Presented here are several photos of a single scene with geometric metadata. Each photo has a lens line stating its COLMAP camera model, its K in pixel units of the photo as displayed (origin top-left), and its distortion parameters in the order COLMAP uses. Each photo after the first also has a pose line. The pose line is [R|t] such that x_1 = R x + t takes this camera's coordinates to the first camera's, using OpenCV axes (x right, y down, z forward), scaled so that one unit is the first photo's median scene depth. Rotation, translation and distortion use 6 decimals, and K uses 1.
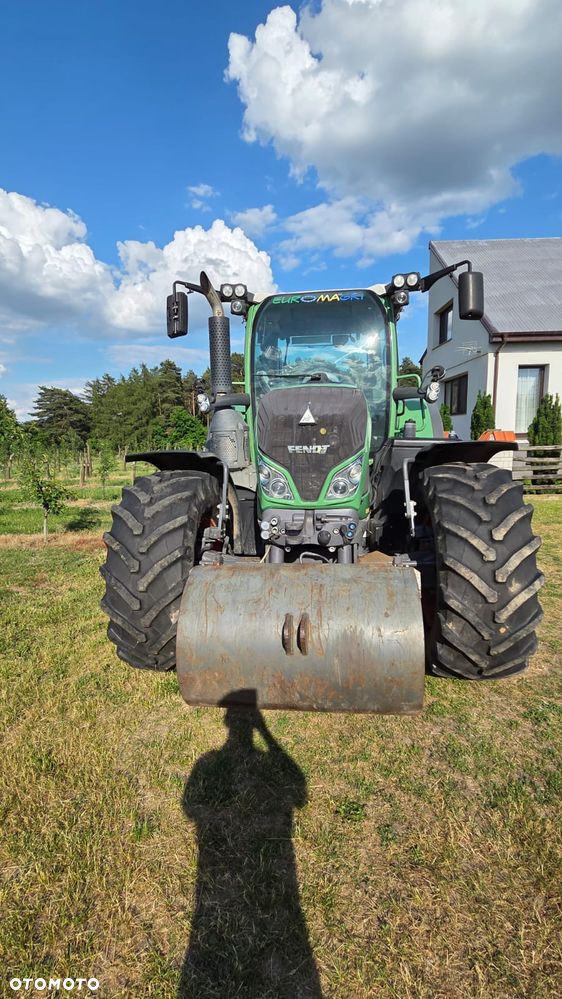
lens RADIAL K [[477.9, 0, 282.1], [0, 477.9, 507.1], [0, 0, 1]] dist [0.004119, 0.000023]
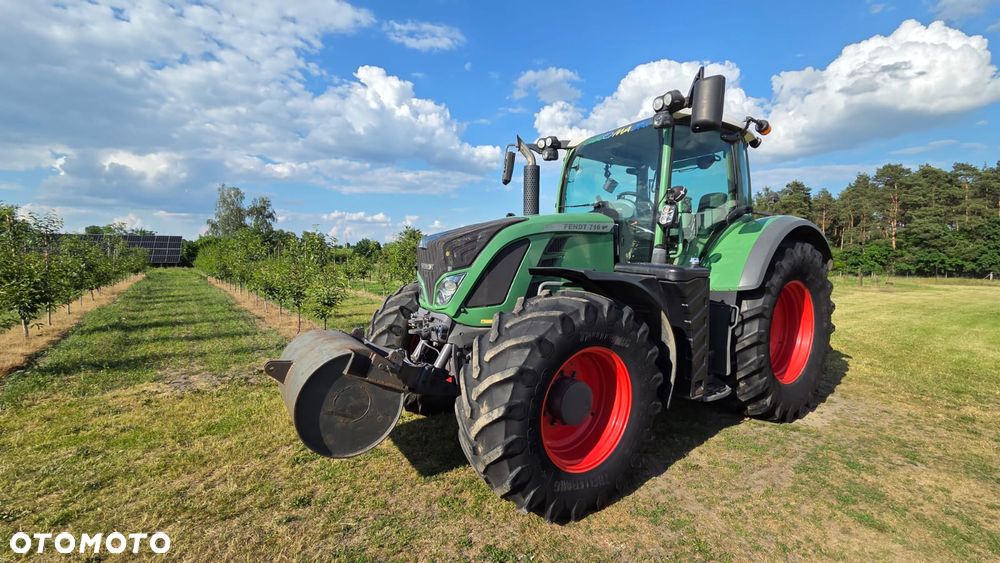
lens RADIAL K [[408.9, 0, 503.2], [0, 408.9, 282.6], [0, 0, 1]] dist [0.004894, -0.000262]
pose [[0.650723, 0.078046, -0.755294, 0.663798], [-0.136808, 0.990476, -0.015519, -0.053284], [0.746889, 0.113429, 0.655203, 0.247590]]
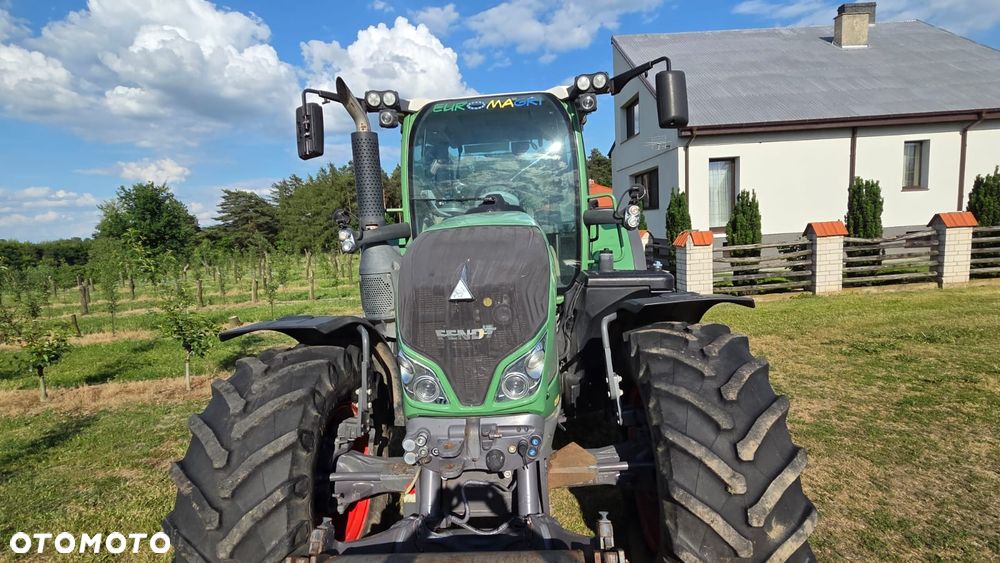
lens RADIAL K [[478.3, 0, 503.9], [0, 478.3, 282.4], [0, 0, 1]] dist [0.004119, 0.000023]
pose [[0.997579, -0.045195, 0.052846, 0.047219], [0.047051, 0.998299, -0.034433, -0.103446], [-0.051200, 0.036836, 0.998009, 0.190128]]
